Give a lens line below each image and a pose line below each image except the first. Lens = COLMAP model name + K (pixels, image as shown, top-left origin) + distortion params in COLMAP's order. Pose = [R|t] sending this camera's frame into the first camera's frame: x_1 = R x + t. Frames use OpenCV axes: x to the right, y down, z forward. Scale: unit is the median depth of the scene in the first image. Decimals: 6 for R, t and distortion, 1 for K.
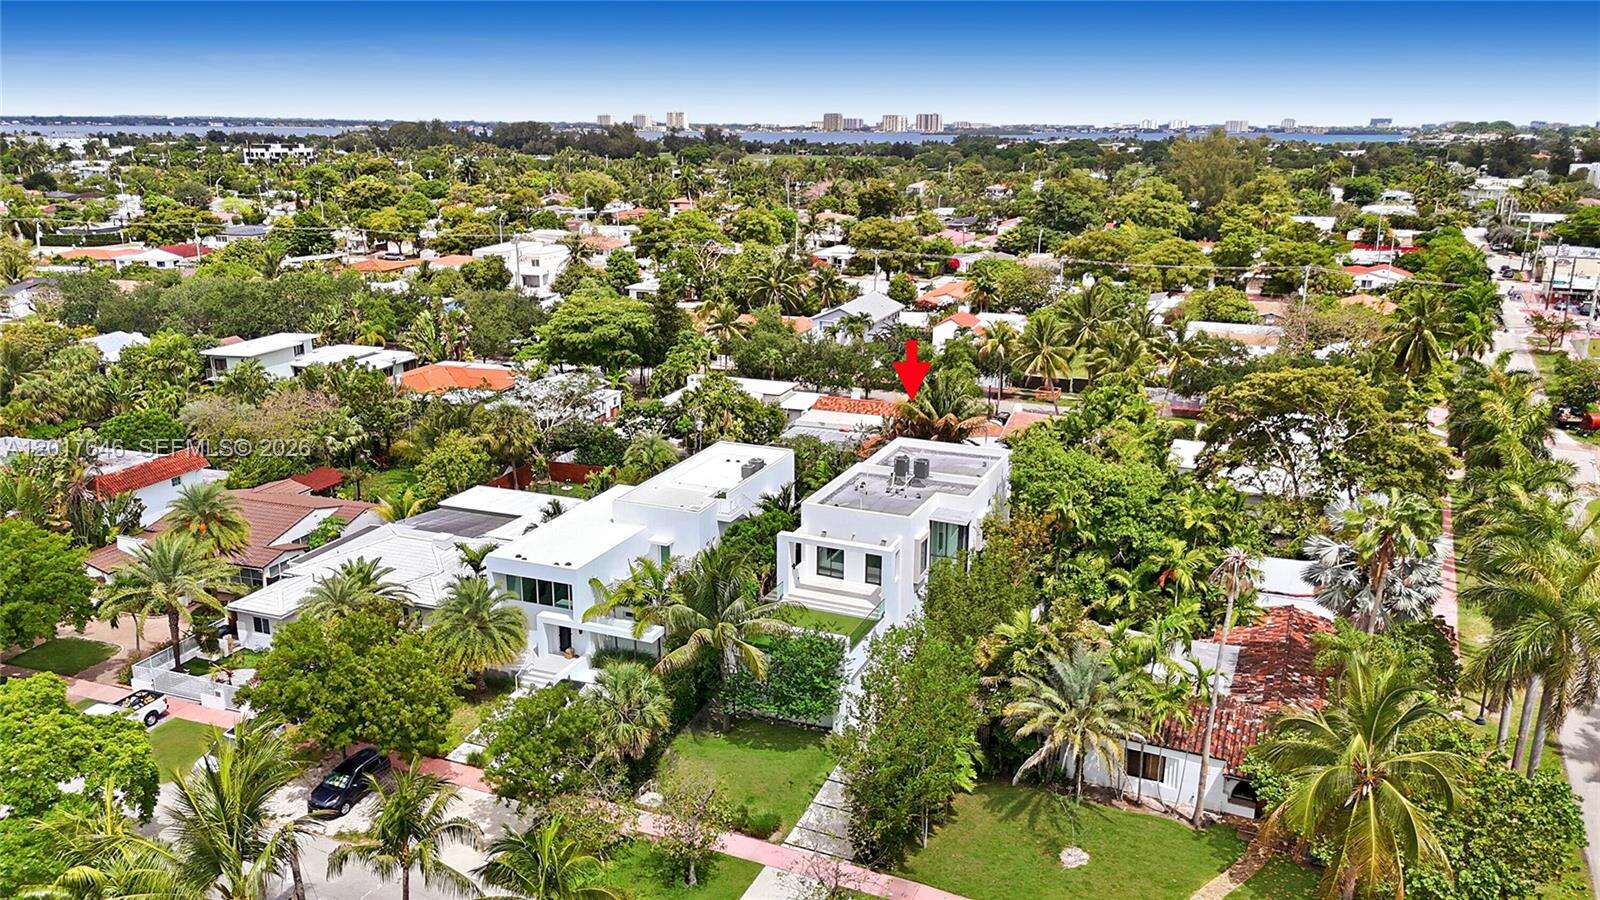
lens RADIAL K [[1176.4, 0, 800.0], [0, 1176.4, 450.0], [0, 0, 1]] dist [0.076220, -0.075829]
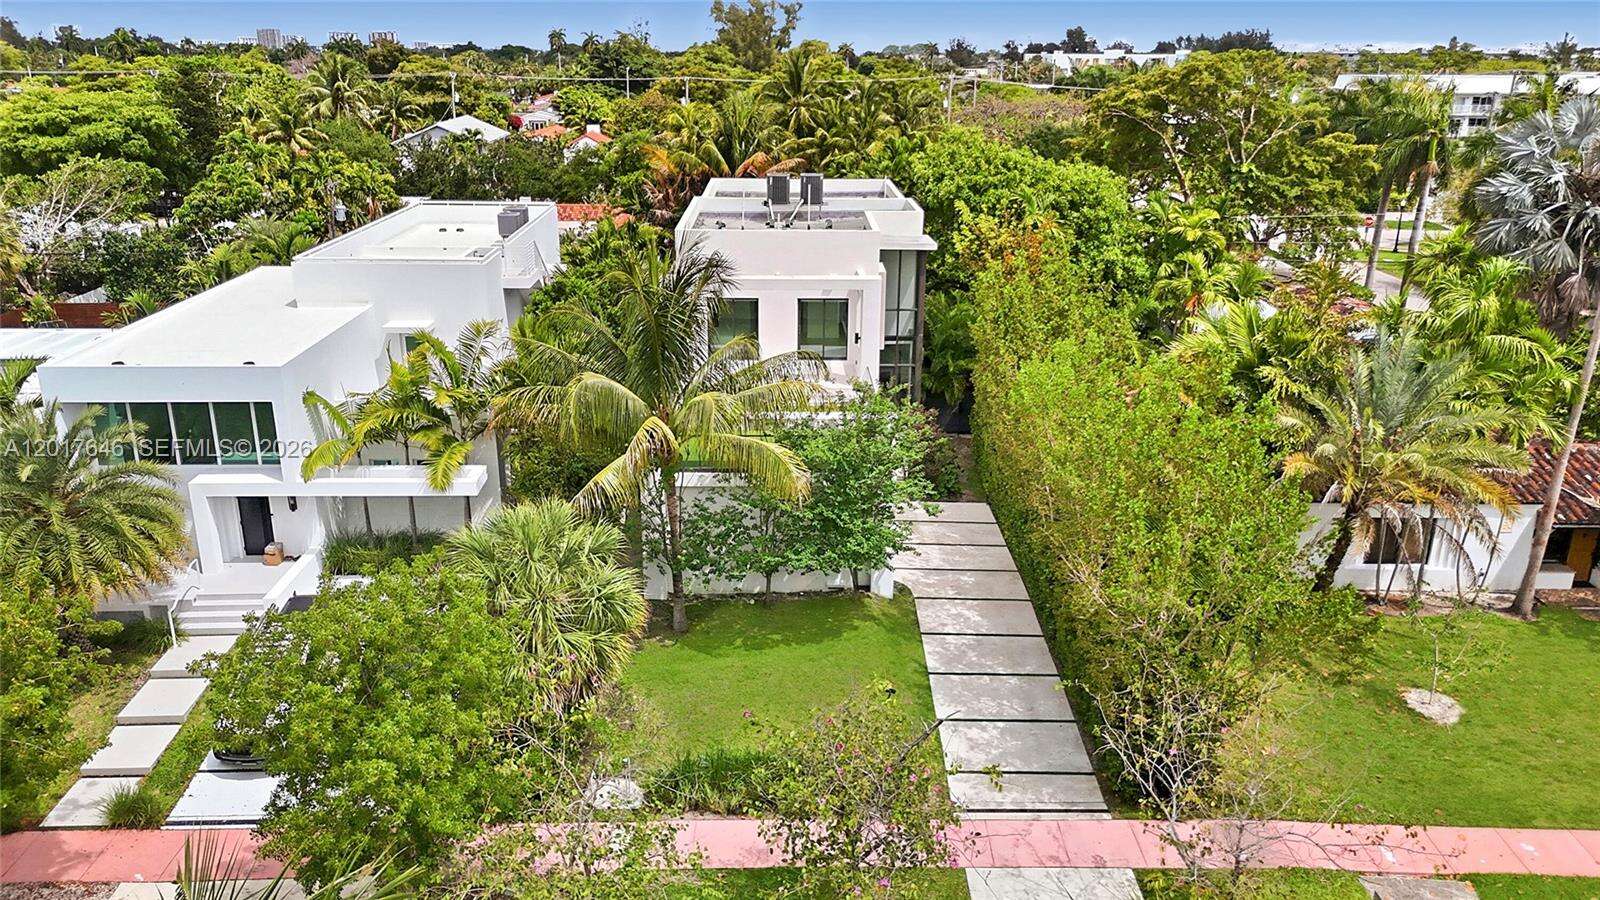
lens RADIAL K [[1176.4, 0, 800.0], [0, 1176.4, 450.0], [0, 0, 1]] dist [0.076220, -0.075829]
pose [[0.909634, -0.129987, 0.394551, -0.170163], [0.107834, 0.991111, 0.077916, 0.106018], [-0.401171, -0.028329, 0.915565, 0.433008]]
